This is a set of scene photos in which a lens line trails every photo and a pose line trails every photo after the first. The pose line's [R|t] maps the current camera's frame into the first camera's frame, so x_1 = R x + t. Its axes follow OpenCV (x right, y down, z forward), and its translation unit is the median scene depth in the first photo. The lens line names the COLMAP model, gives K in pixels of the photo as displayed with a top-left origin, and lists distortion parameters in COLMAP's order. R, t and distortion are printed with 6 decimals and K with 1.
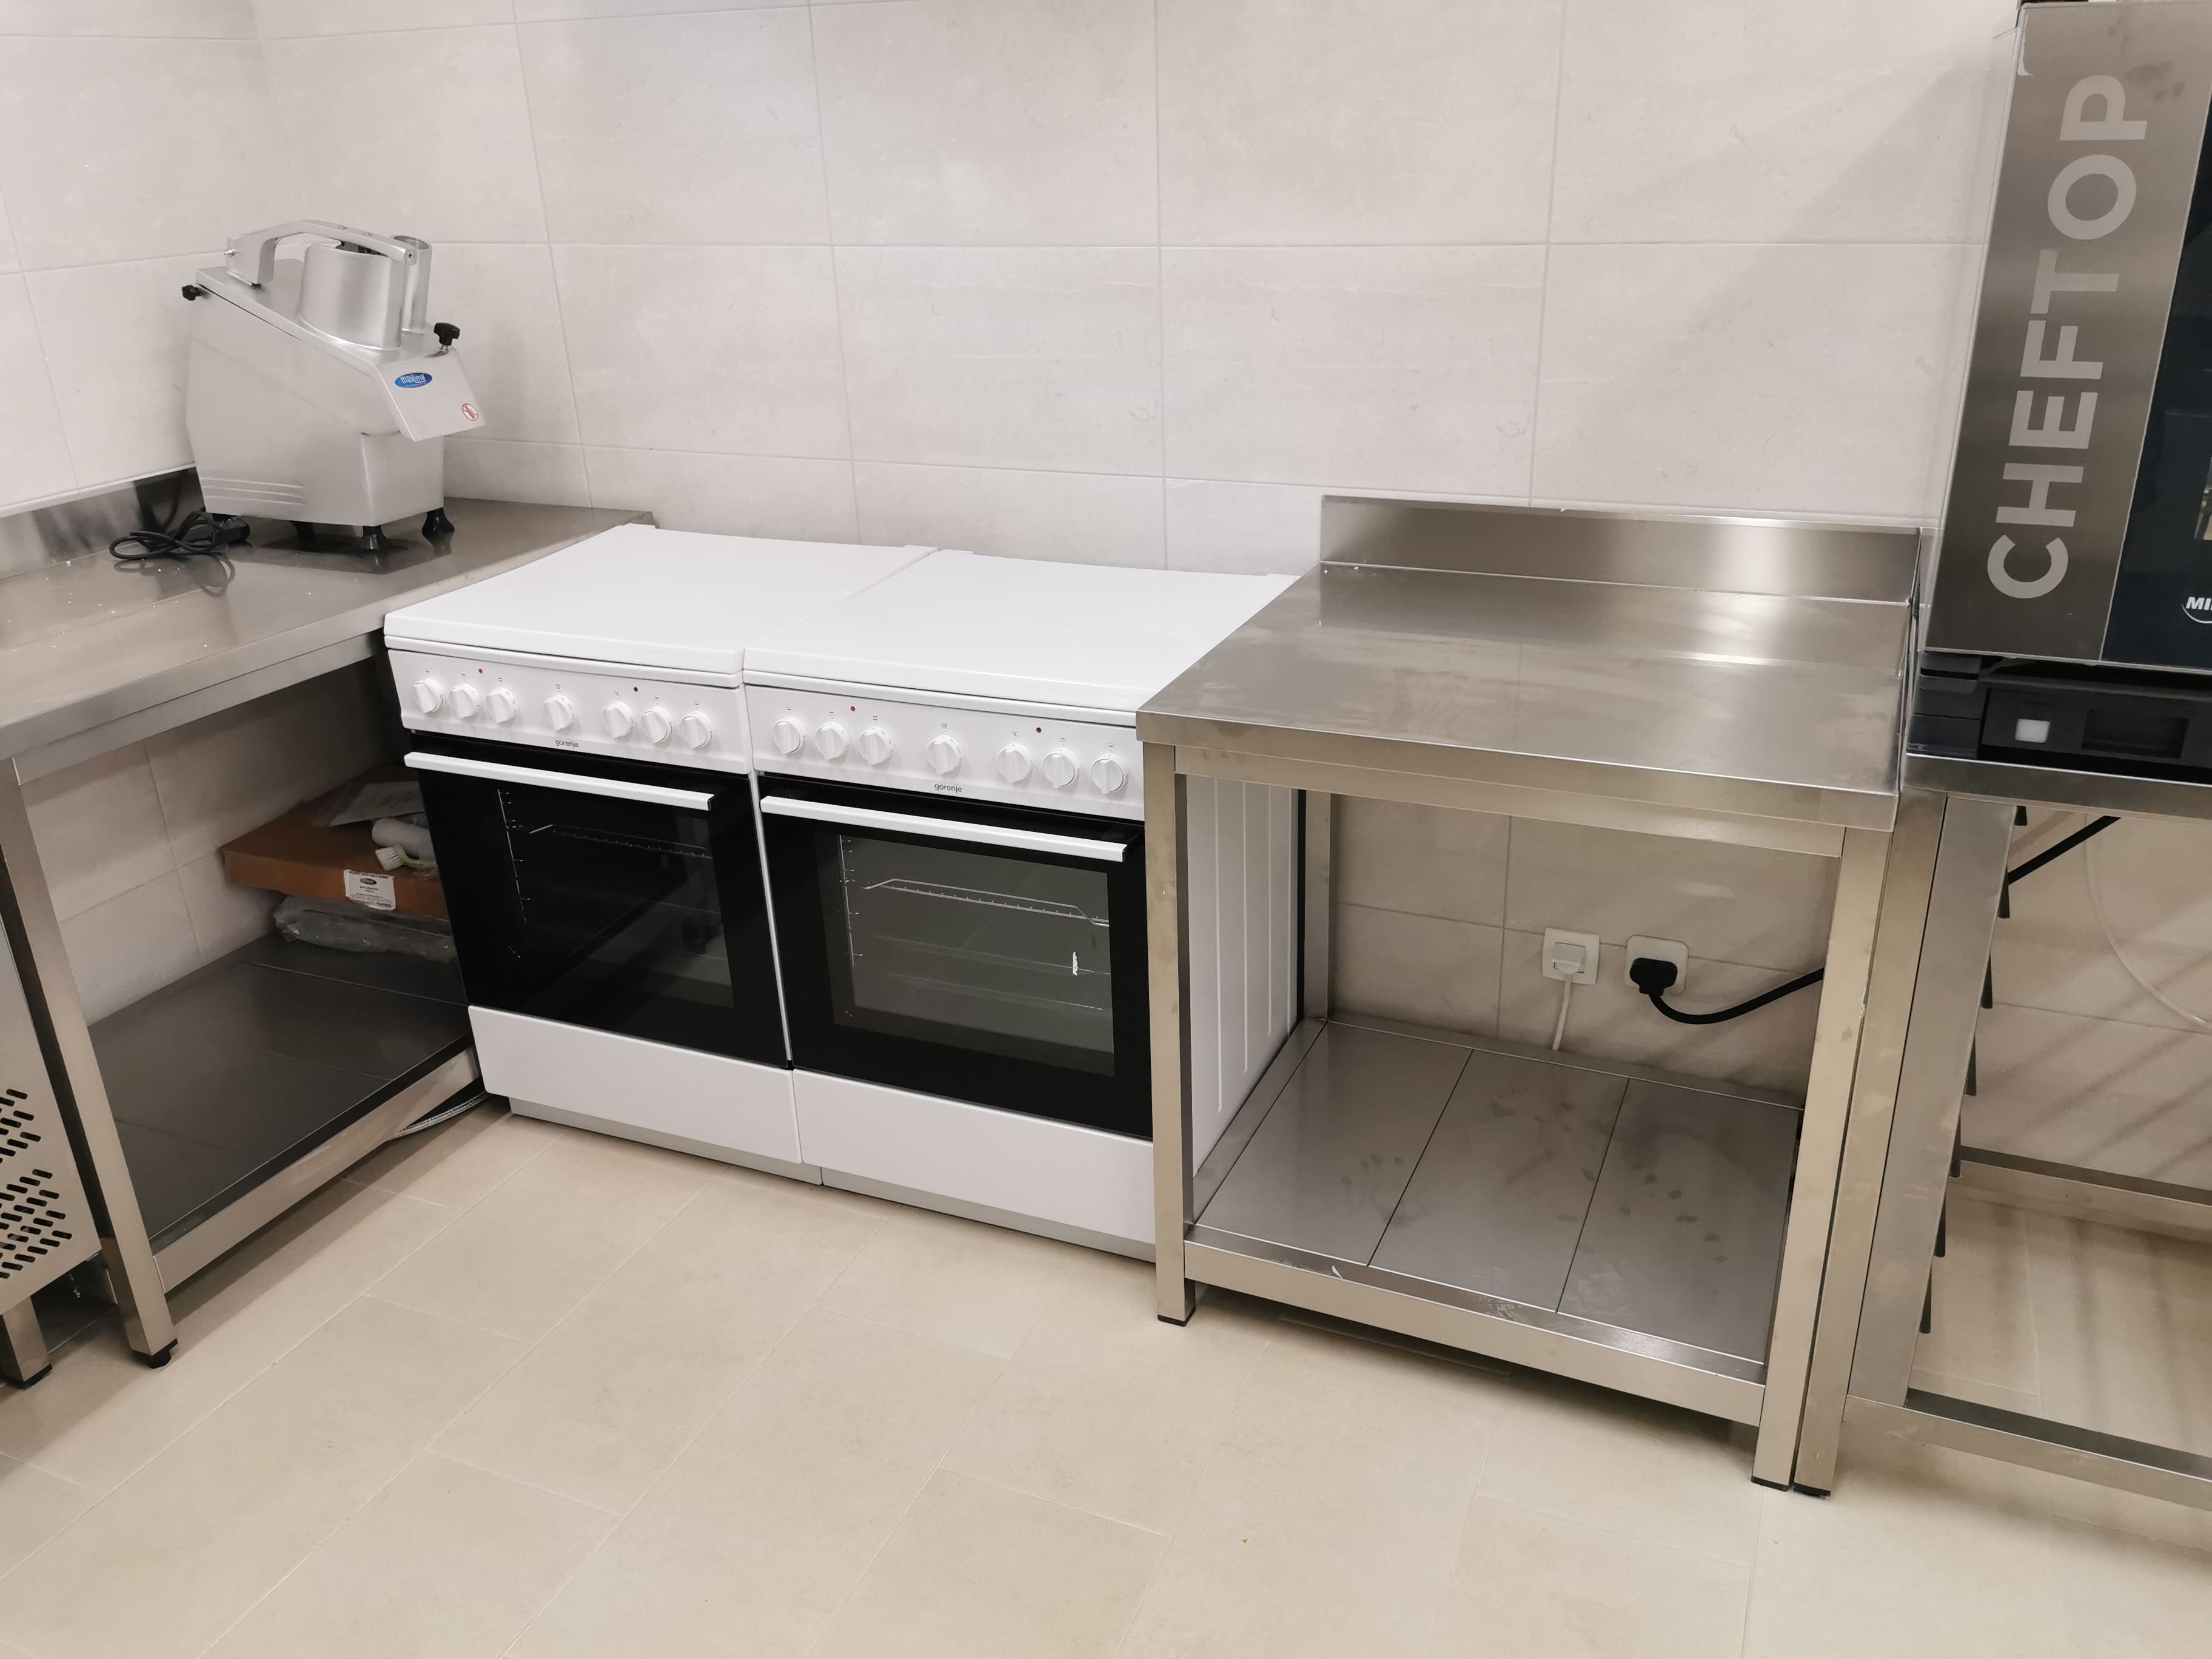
lens RADIAL K [[1723.7, 0, 1093.9], [0, 1723.7, 811.0], [0, 0, 1]] dist [0.068190, -0.082357]
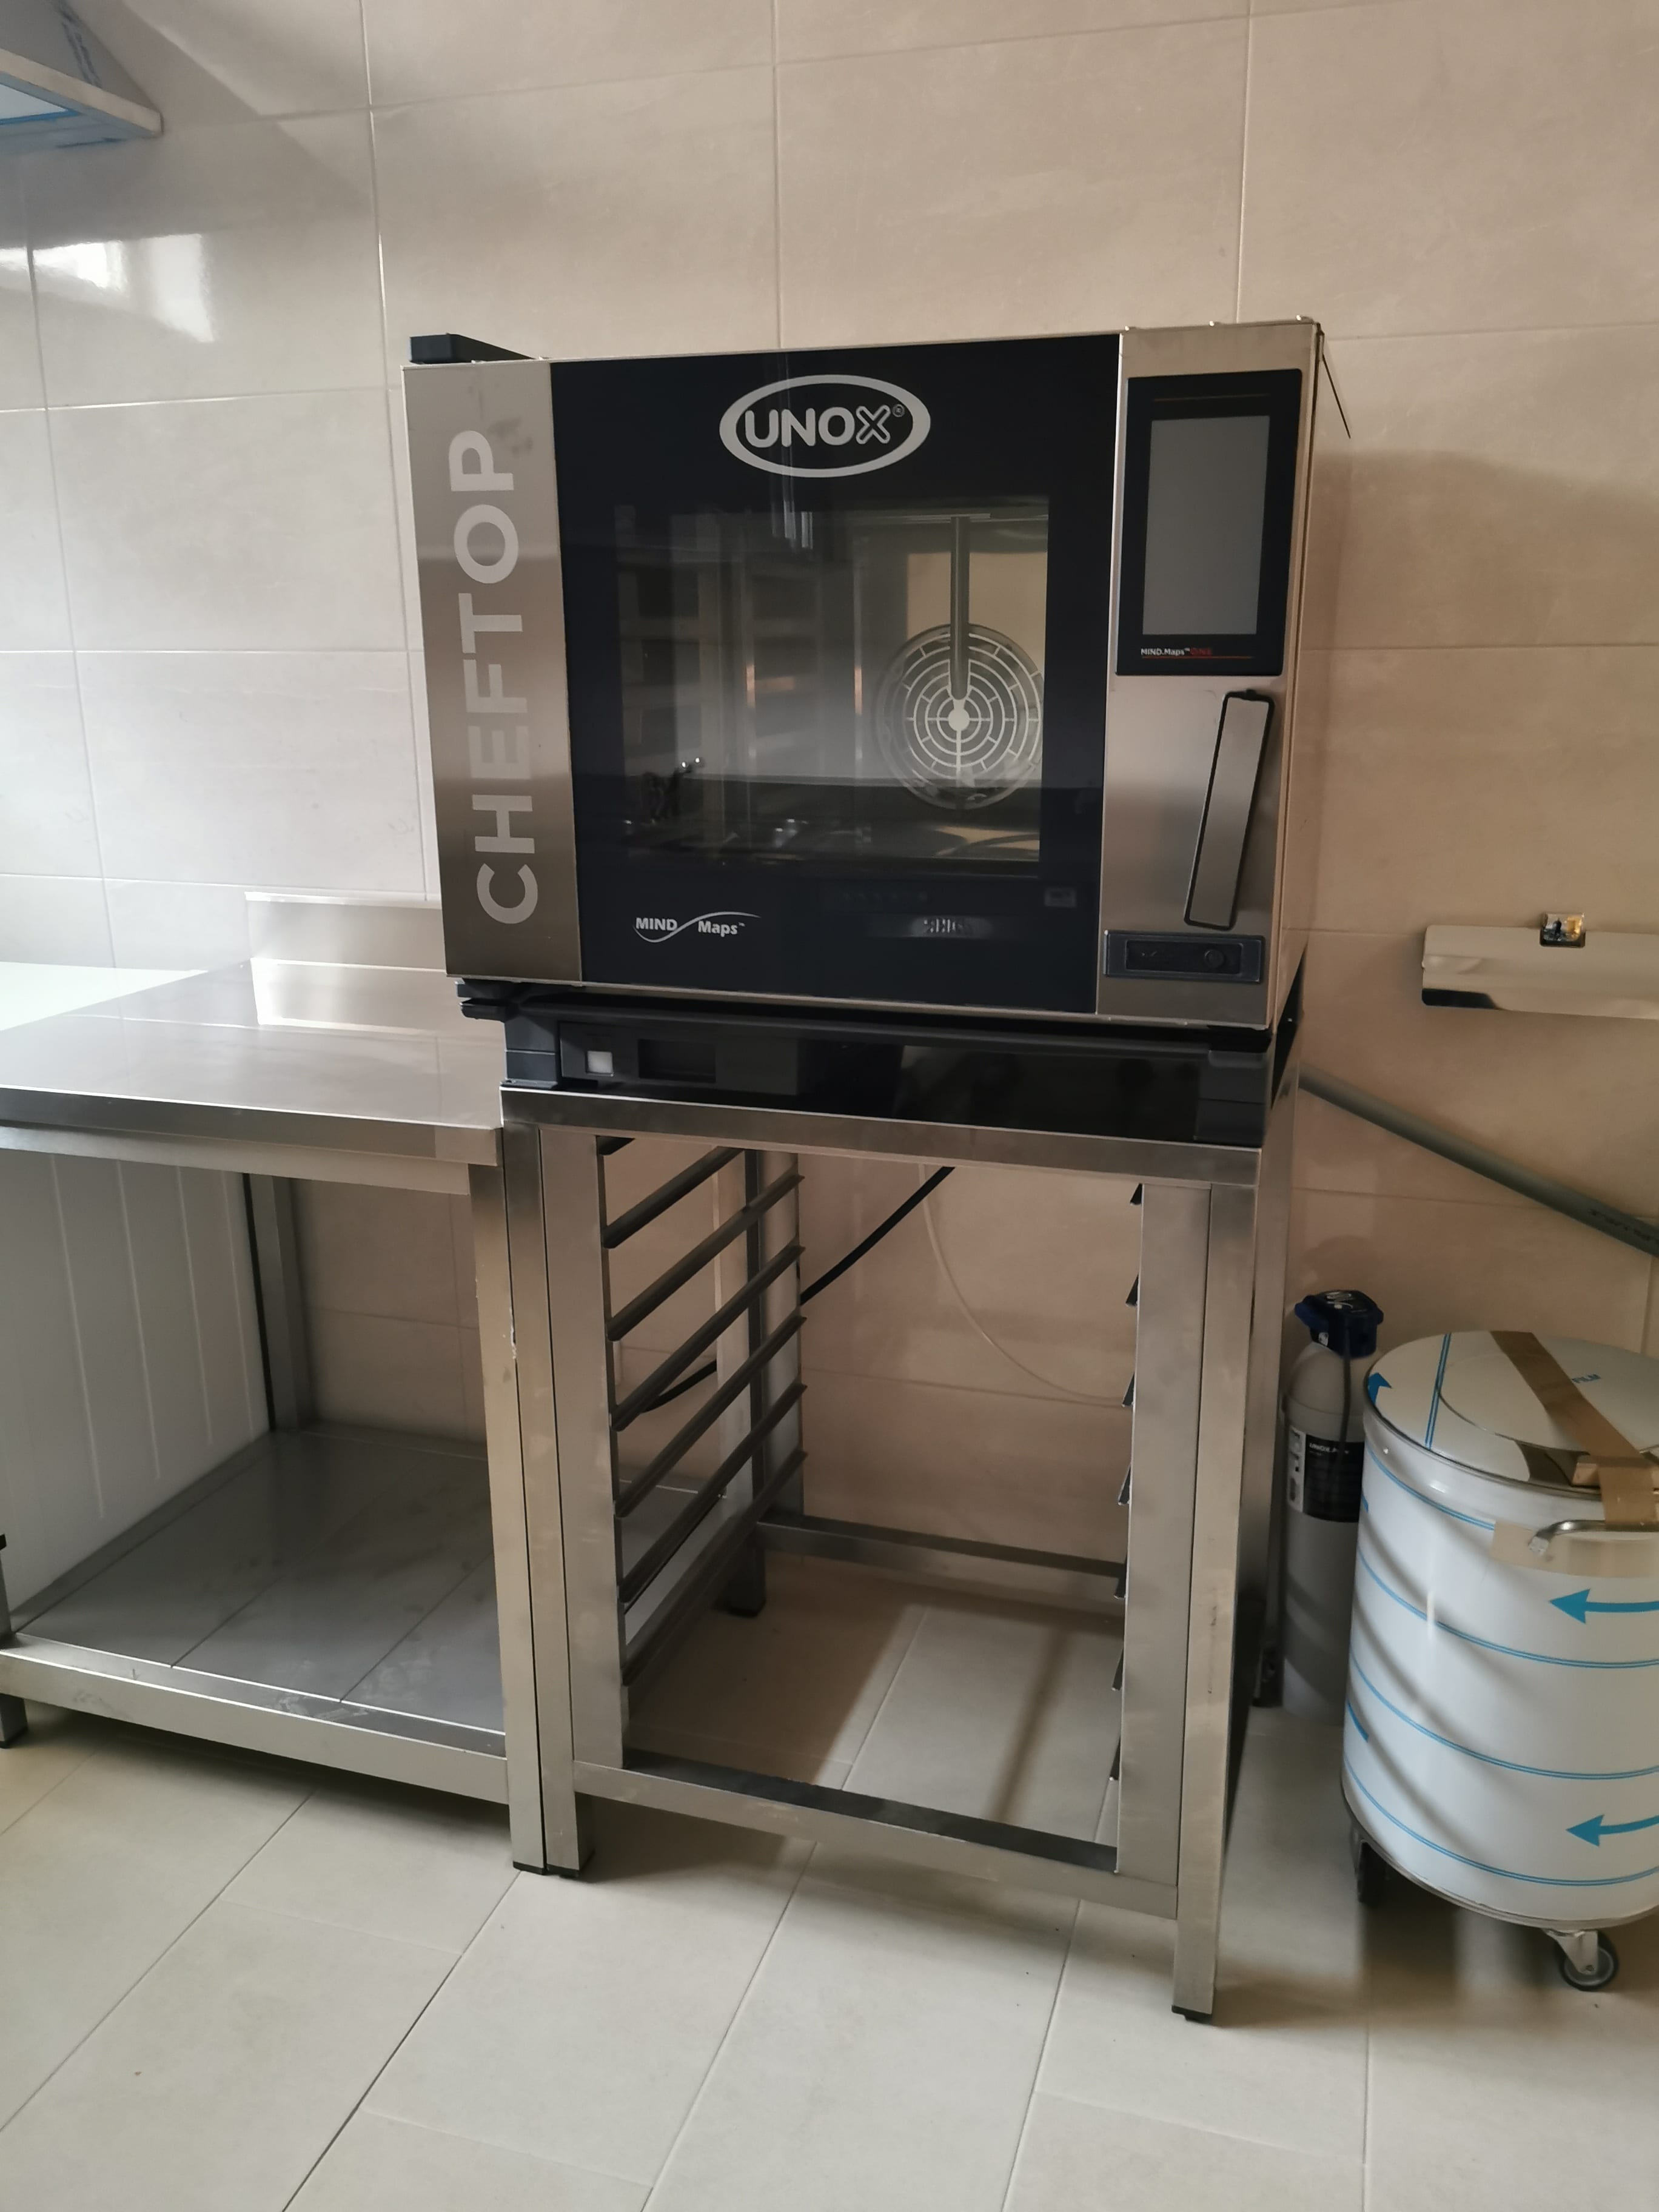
lens RADIAL K [[1707.0, 0, 842.8], [0, 1707.0, 1090.7], [0, 0, 1]] dist [0.070699, -0.080578]
pose [[0.992771, -0.004431, 0.119944, 0.447083], [0.019812, 0.991661, -0.127344, 0.083487], [-0.118379, 0.128800, 0.984580, -0.019823]]
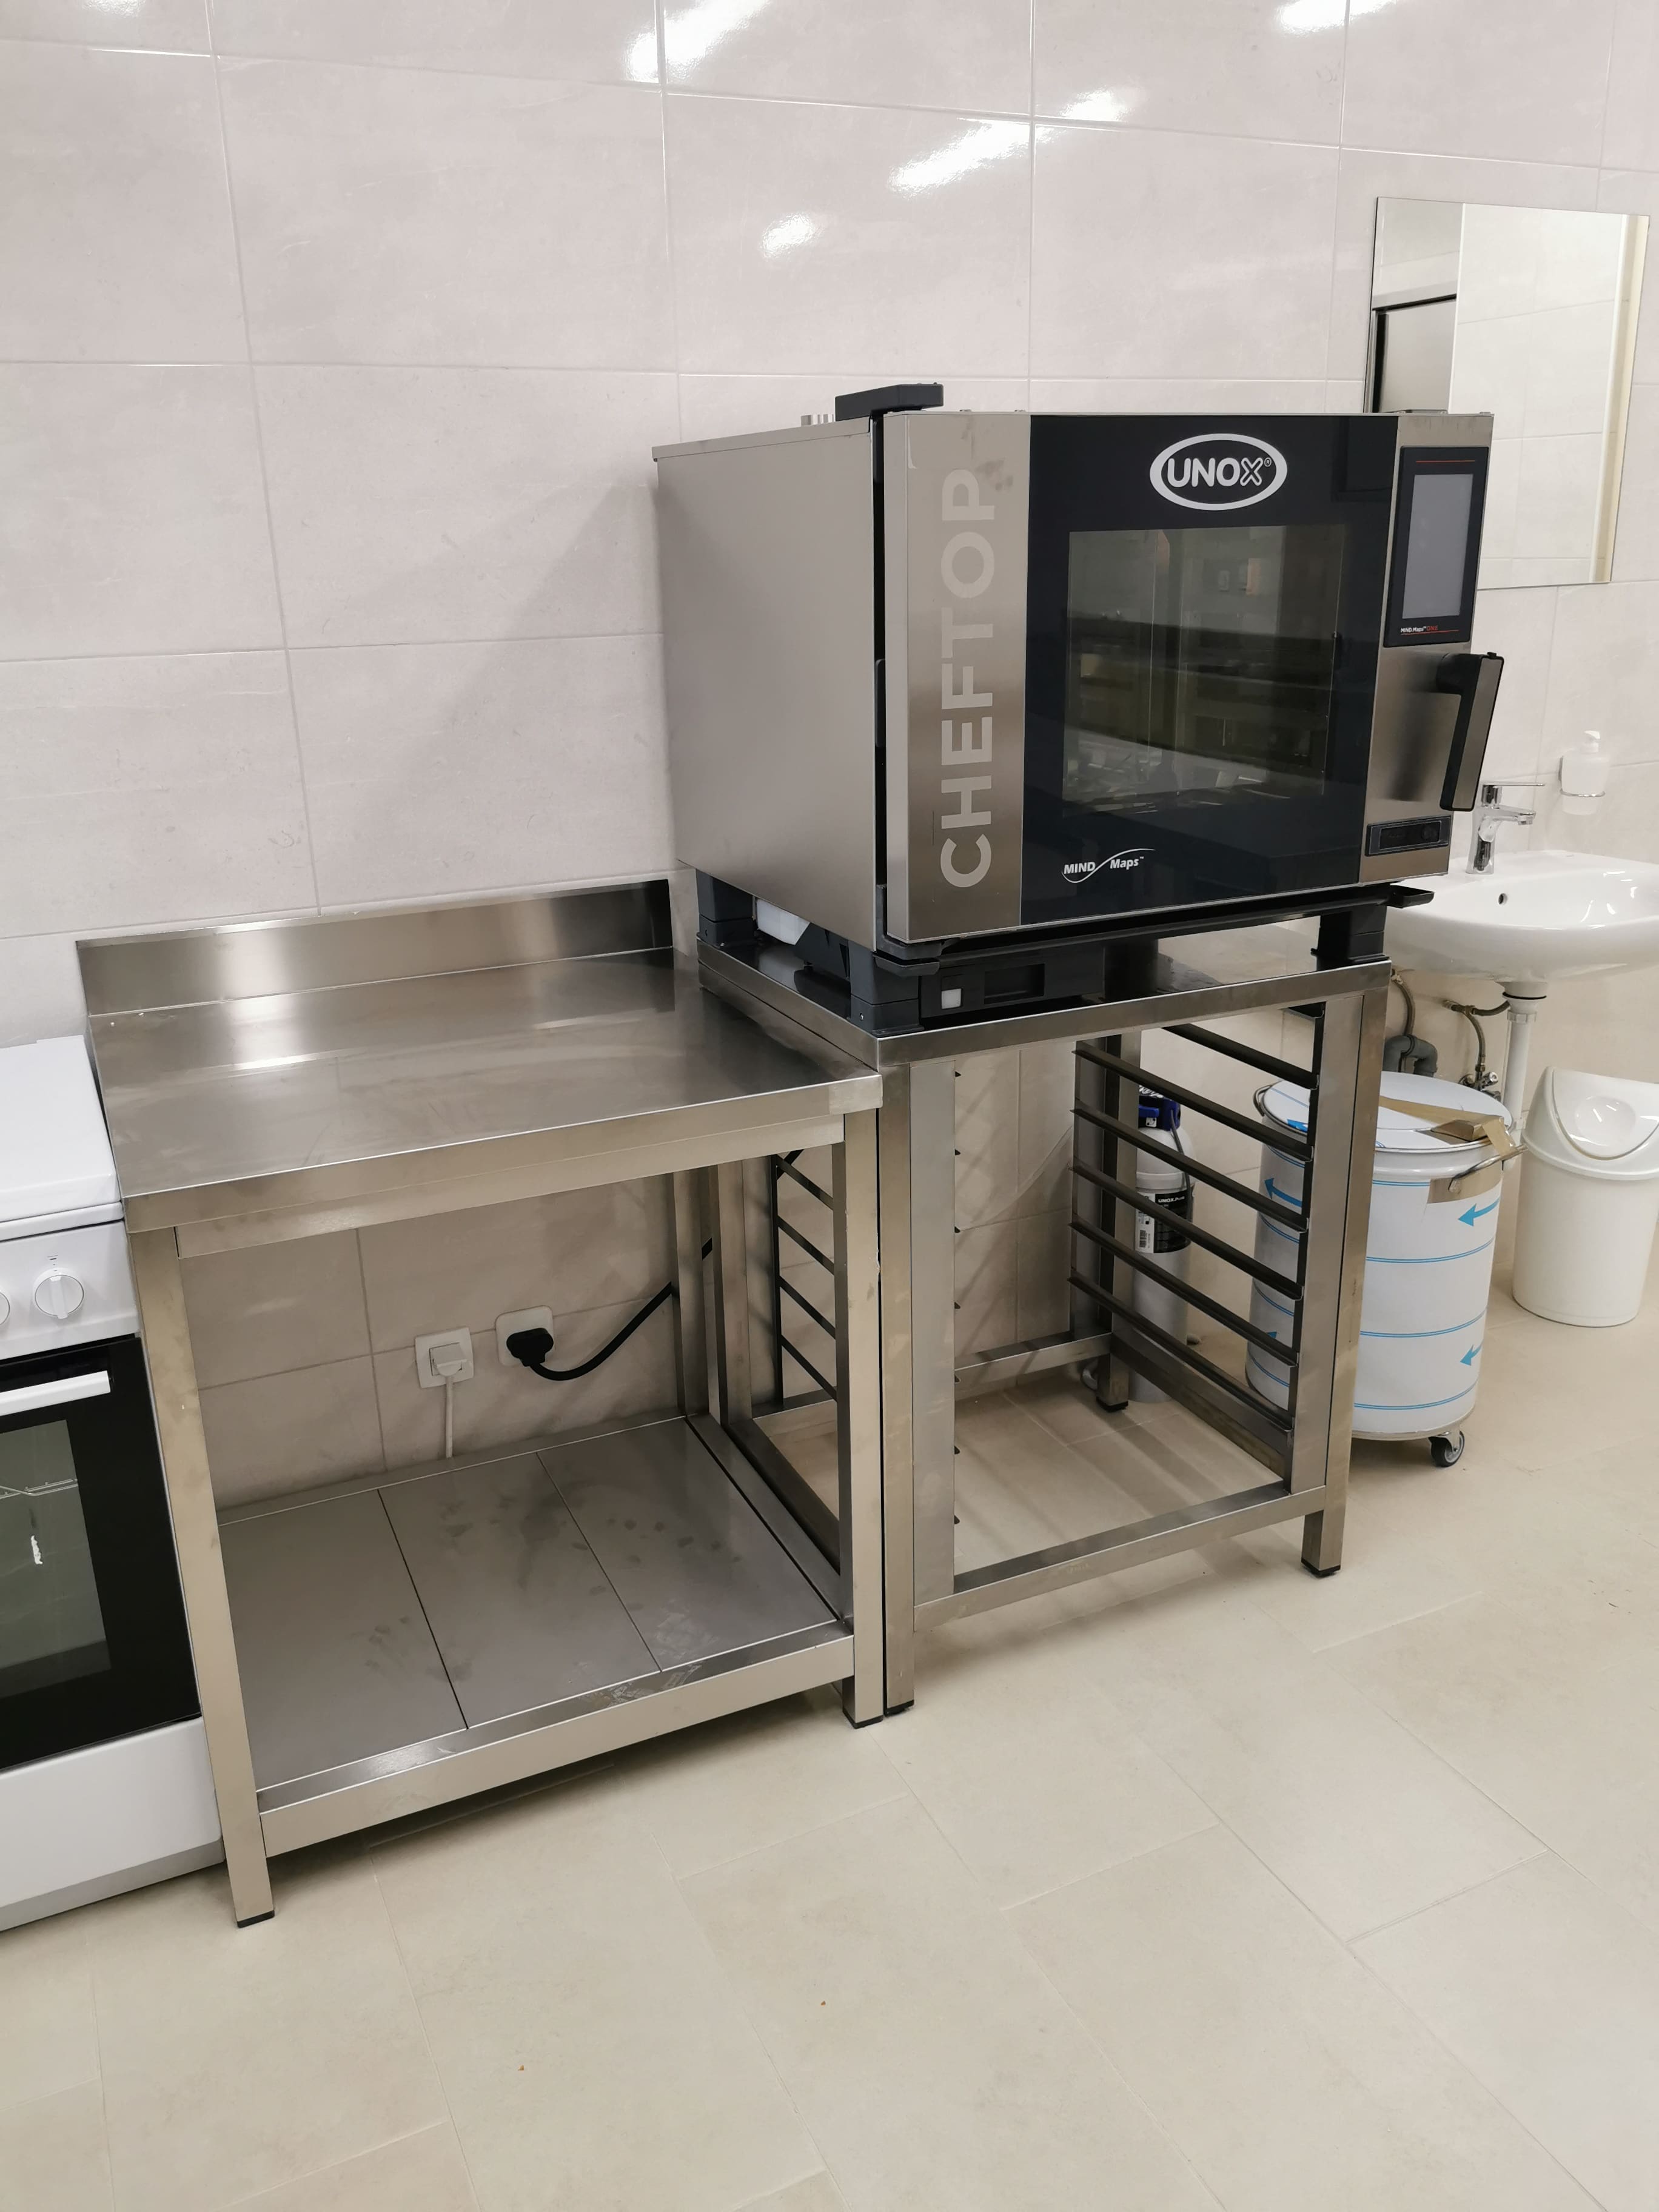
lens RADIAL K [[1723.7, 0, 831.1], [0, 1723.7, 1092.4], [0, 0, 1]] dist [0.068190, -0.082357]
pose [[0.661416, -0.216984, 0.717946, -0.325457], [0.285094, 0.958121, 0.026925, -0.031486], [-0.693722, 0.186873, 0.695578, 0.179334]]
